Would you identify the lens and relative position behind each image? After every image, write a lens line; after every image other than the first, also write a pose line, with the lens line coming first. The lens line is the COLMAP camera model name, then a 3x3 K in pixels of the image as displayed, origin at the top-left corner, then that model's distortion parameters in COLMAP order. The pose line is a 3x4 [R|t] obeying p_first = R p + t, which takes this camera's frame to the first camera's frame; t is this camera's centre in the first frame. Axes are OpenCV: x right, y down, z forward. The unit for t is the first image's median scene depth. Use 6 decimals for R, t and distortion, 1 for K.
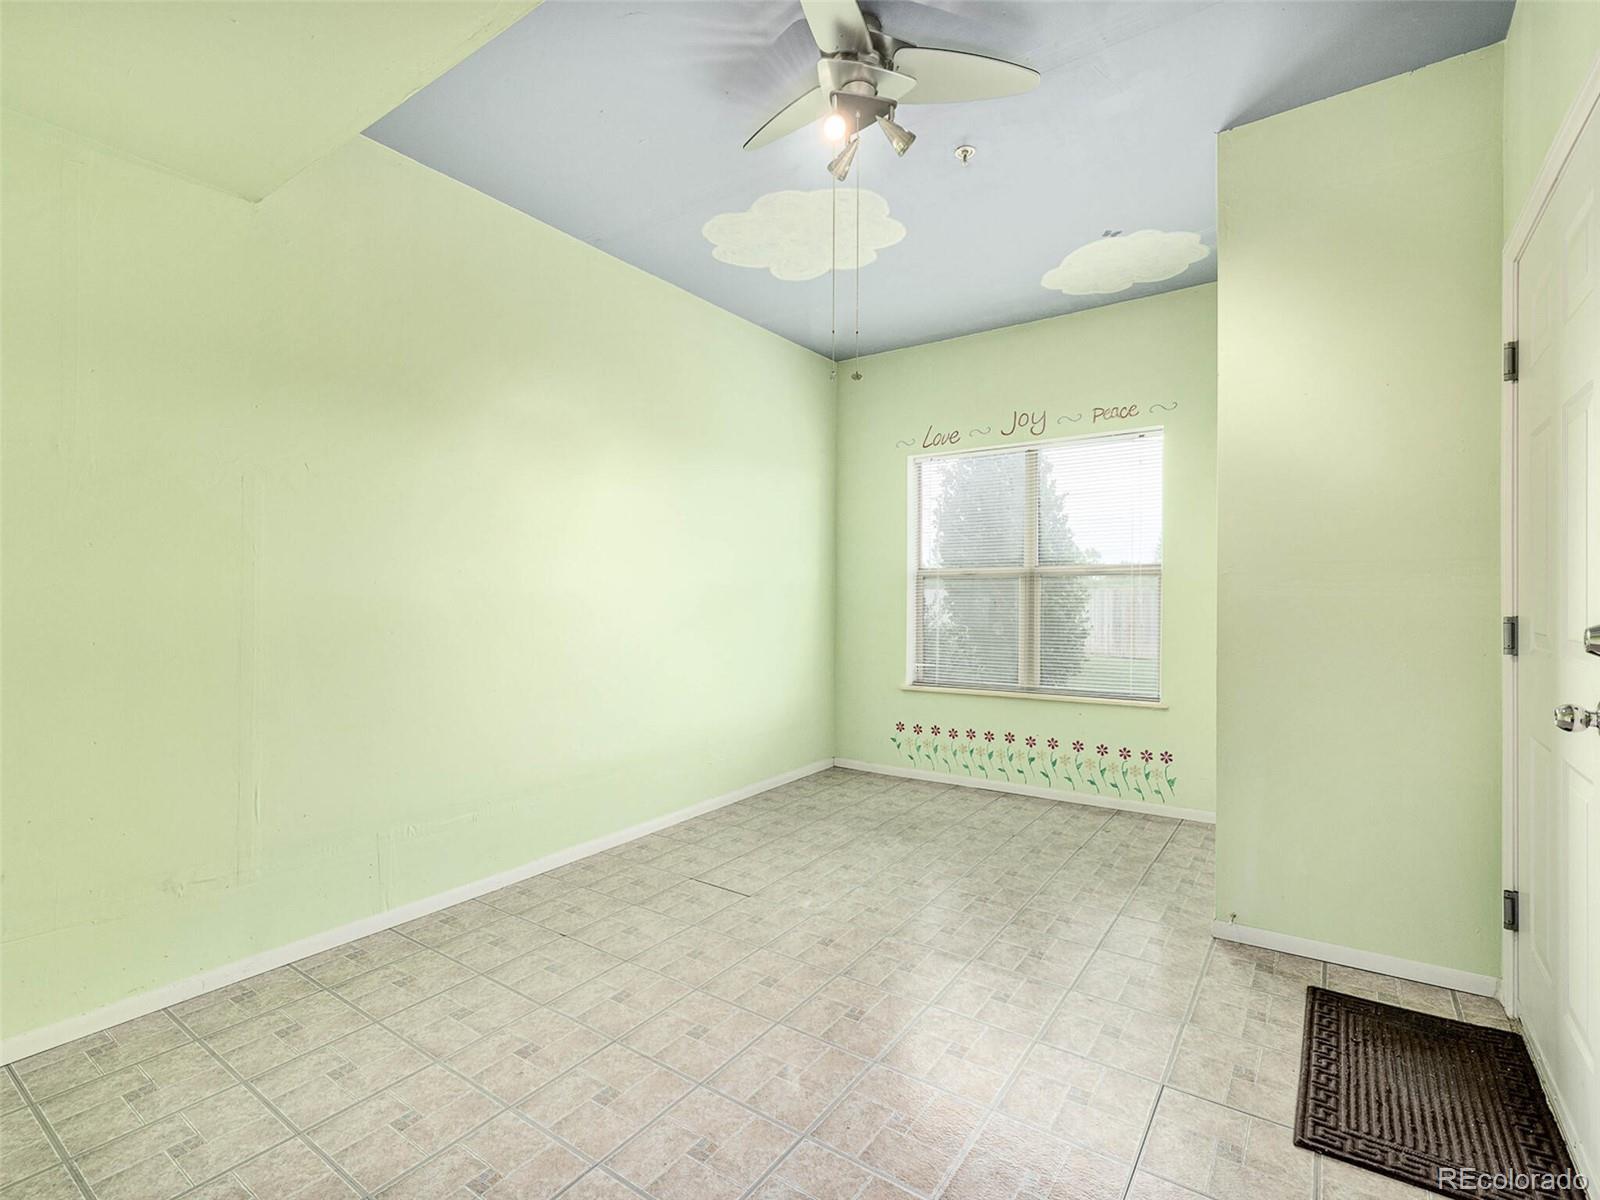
lens RADIAL K [[714.4, 0, 800.0], [0, 714.4, 600.0], [0, 0, 1]] dist [0.001041, -0.000872]
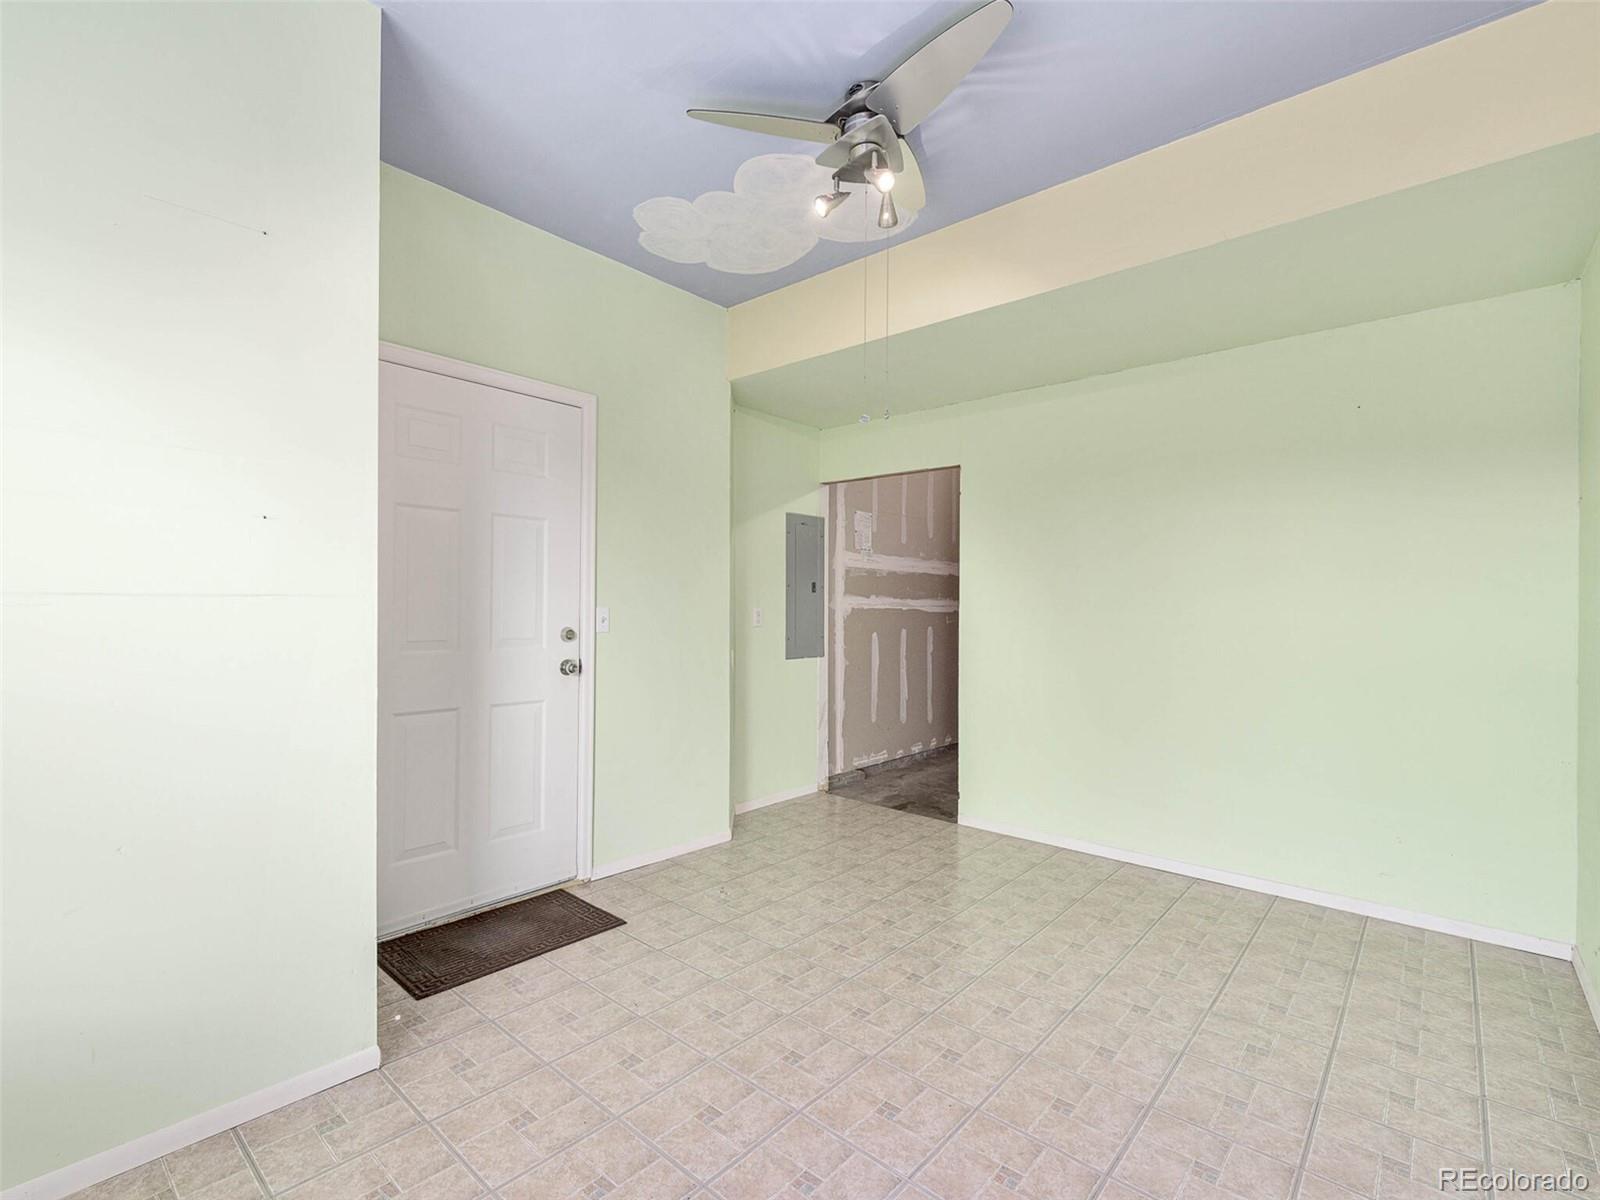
lens RADIAL K [[714.4, 0, 800.0], [0, 714.4, 600.0], [0, 0, 1]] dist [0.001041, -0.000872]
pose [[-0.996557, -0.006564, 0.082649, 0.080631], [-0.007031, 0.999961, -0.005364, -0.036664], [-0.082611, -0.005927, -0.996564, 2.031311]]
